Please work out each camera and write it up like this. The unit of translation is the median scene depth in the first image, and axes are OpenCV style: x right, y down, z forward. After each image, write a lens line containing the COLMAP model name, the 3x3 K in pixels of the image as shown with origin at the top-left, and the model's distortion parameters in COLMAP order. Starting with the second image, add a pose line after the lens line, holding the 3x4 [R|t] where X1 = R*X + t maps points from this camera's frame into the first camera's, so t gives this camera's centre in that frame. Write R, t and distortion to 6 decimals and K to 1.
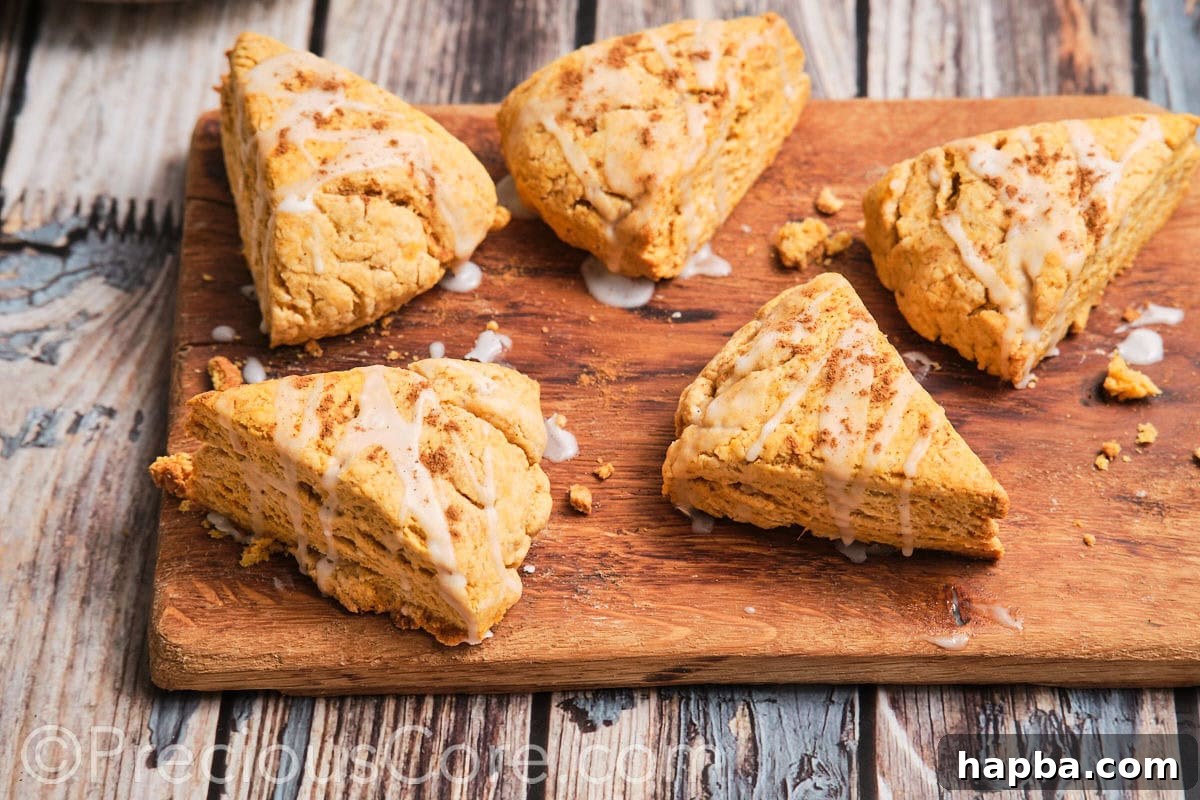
lens RADIAL K [[3519.9, 0, 600.0], [0, 3519.9, 400.0], [0, 0, 1]] dist [0.695501, 2.390197]
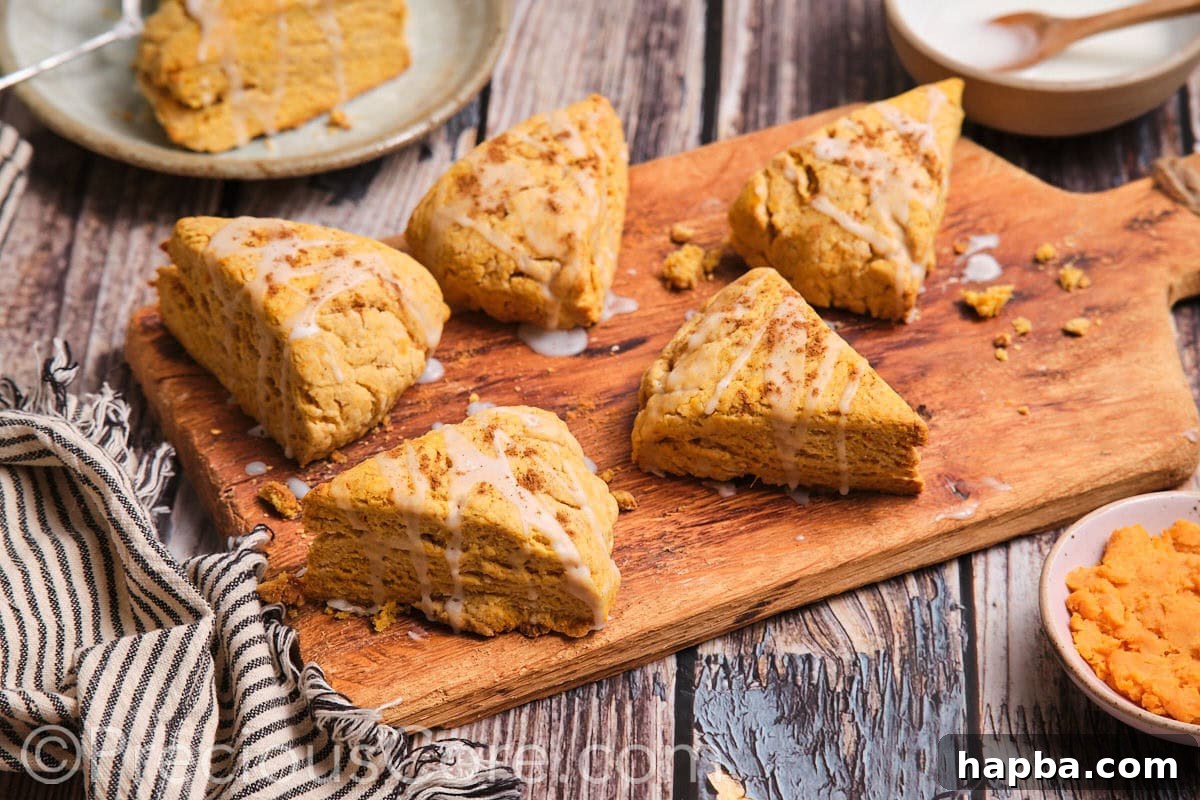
lens RADIAL K [[3519.9, 0, 600.0], [0, 3519.9, 400.0], [0, 0, 1]] dist [0.695501, 2.390197]
pose [[0.918641, -0.270371, 0.288093, -0.330809], [0.305299, 0.948611, -0.083247, 0.089577], [-0.250780, 0.164428, 0.953977, -0.106468]]
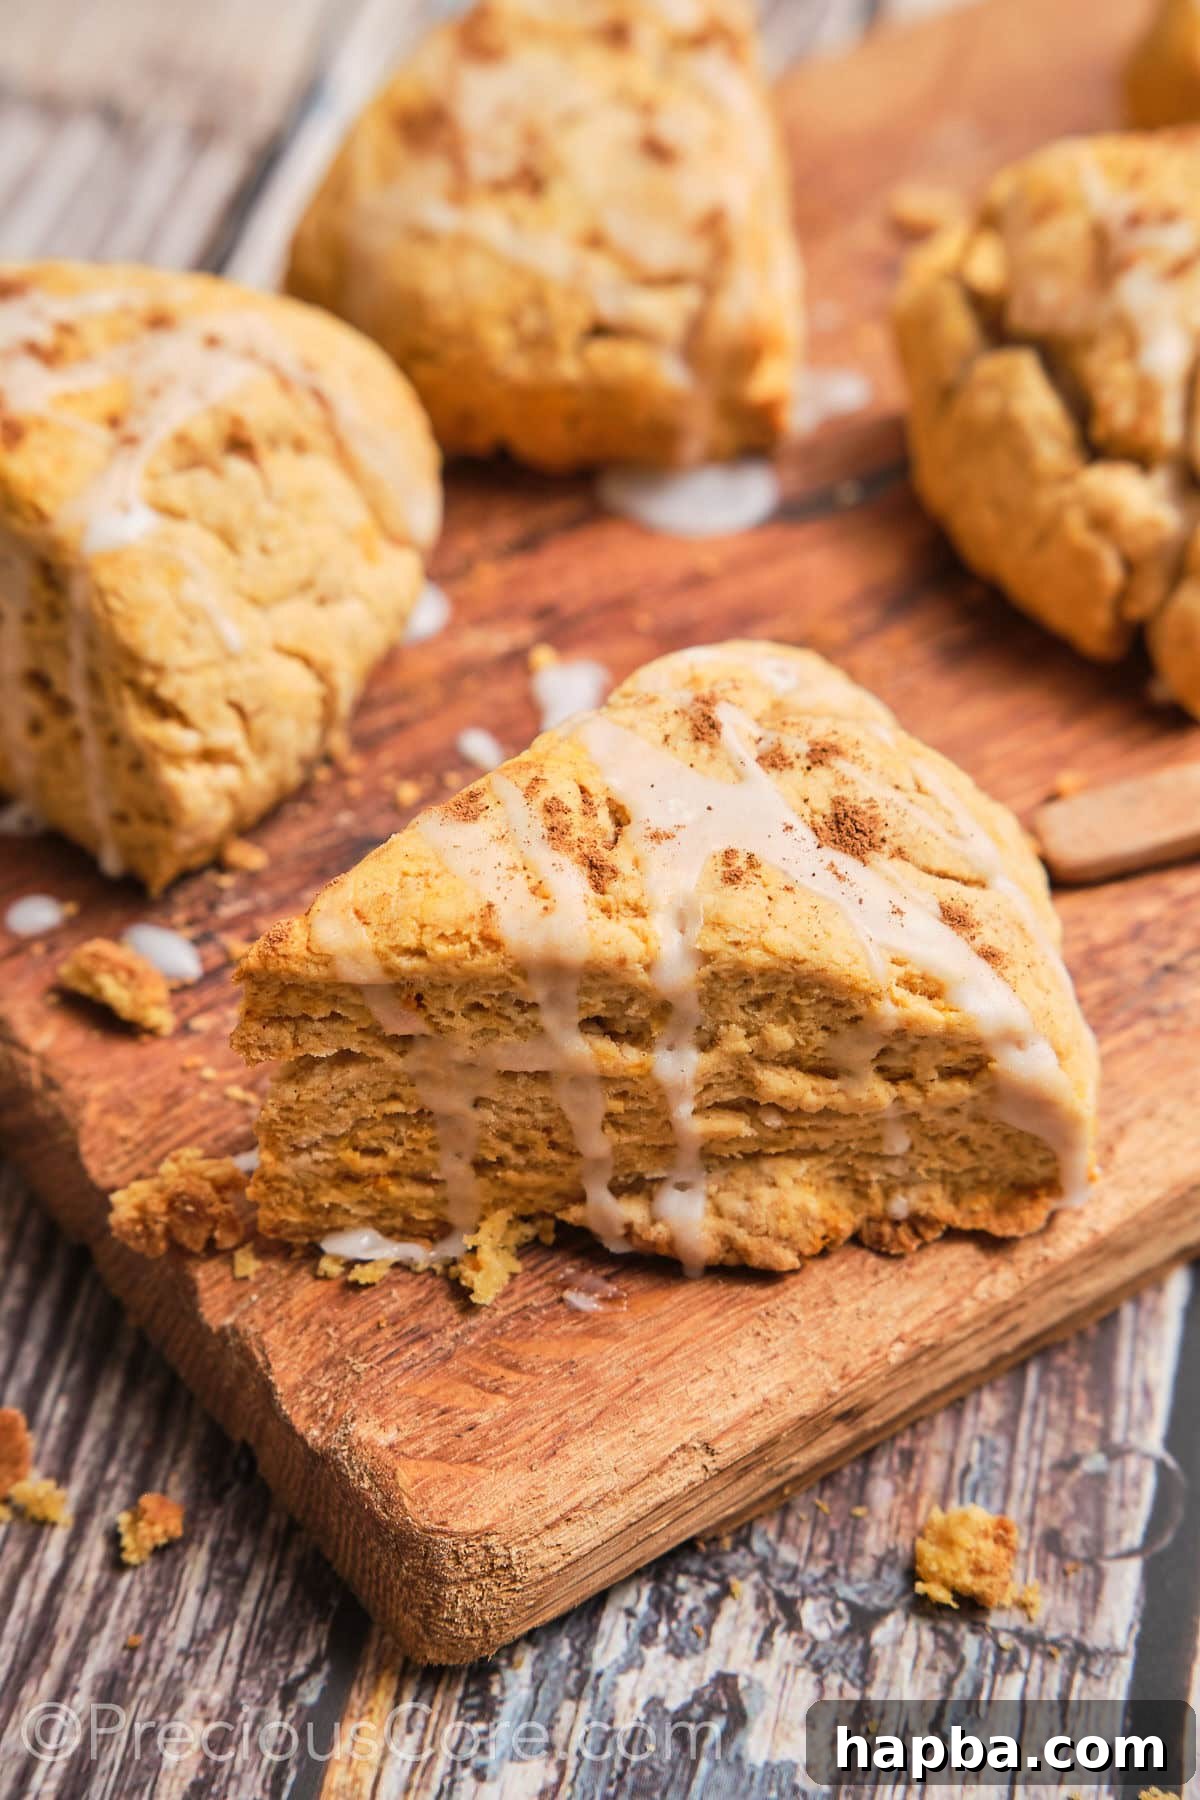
lens RADIAL K [[4124.9, 0, 578.4], [0, 4124.9, 892.8], [0, 0, 1]] dist [0.423798, 0.681480]
pose [[0.825838, -0.406748, 0.390574, -0.250653], [0.448154, 0.893799, -0.016775, 0.016812], [-0.342271, 0.188891, 0.920419, 0.530201]]
